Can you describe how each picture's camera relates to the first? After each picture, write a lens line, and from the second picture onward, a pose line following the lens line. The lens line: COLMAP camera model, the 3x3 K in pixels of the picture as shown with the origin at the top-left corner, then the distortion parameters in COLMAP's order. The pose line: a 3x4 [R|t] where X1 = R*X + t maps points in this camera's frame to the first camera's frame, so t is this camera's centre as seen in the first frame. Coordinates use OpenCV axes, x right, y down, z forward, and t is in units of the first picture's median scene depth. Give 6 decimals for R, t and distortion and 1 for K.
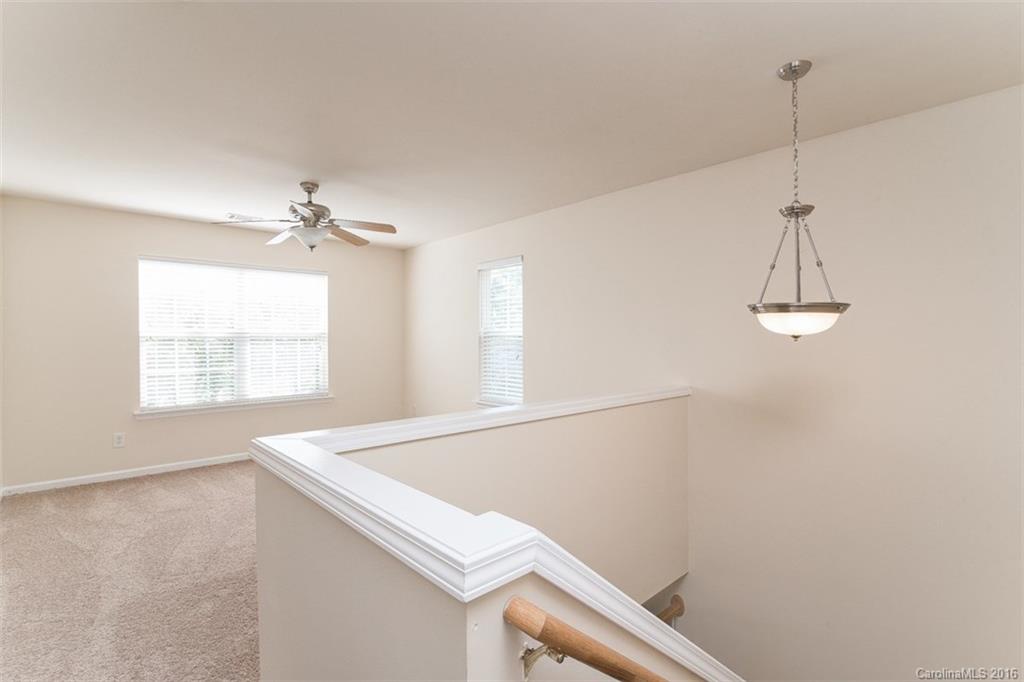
lens RADIAL K [[471.4, 0, 512.1], [0, 471.4, 341.3], [0, 0, 1]] dist [-0.013355, 0.001054]
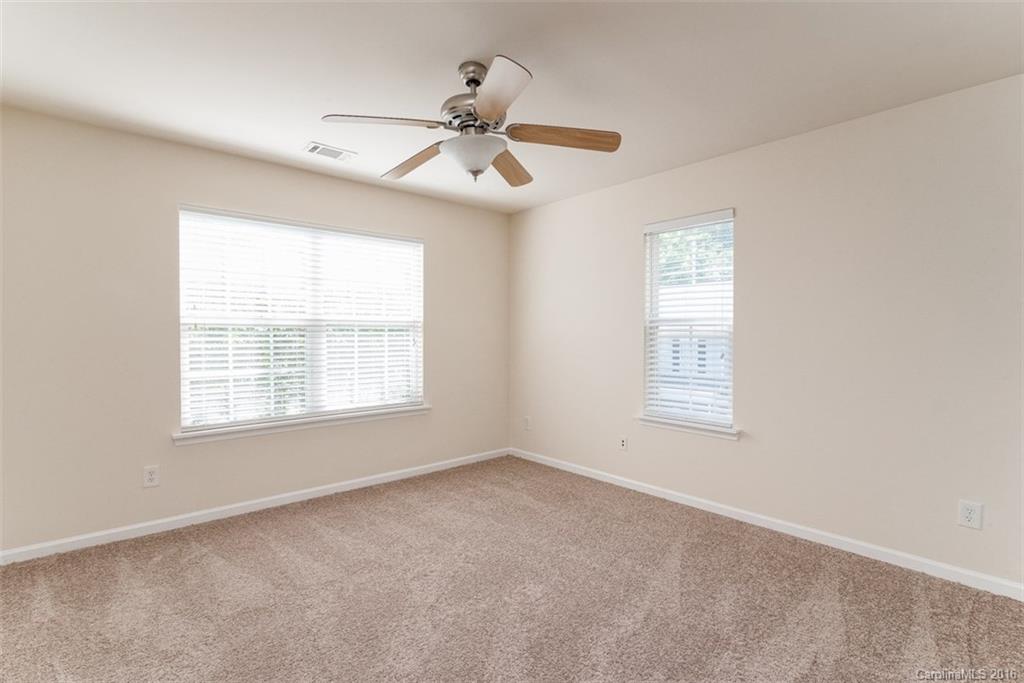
lens RADIAL K [[471.4, 0, 512.3], [0, 471.4, 337.8], [0, 0, 1]] dist [-0.013355, 0.001054]
pose [[0.999769, 0.004630, -0.020995, -0.282602], [-0.004543, 0.999981, 0.004194, 0.005459], [0.021014, -0.004097, 0.999771, 0.309612]]
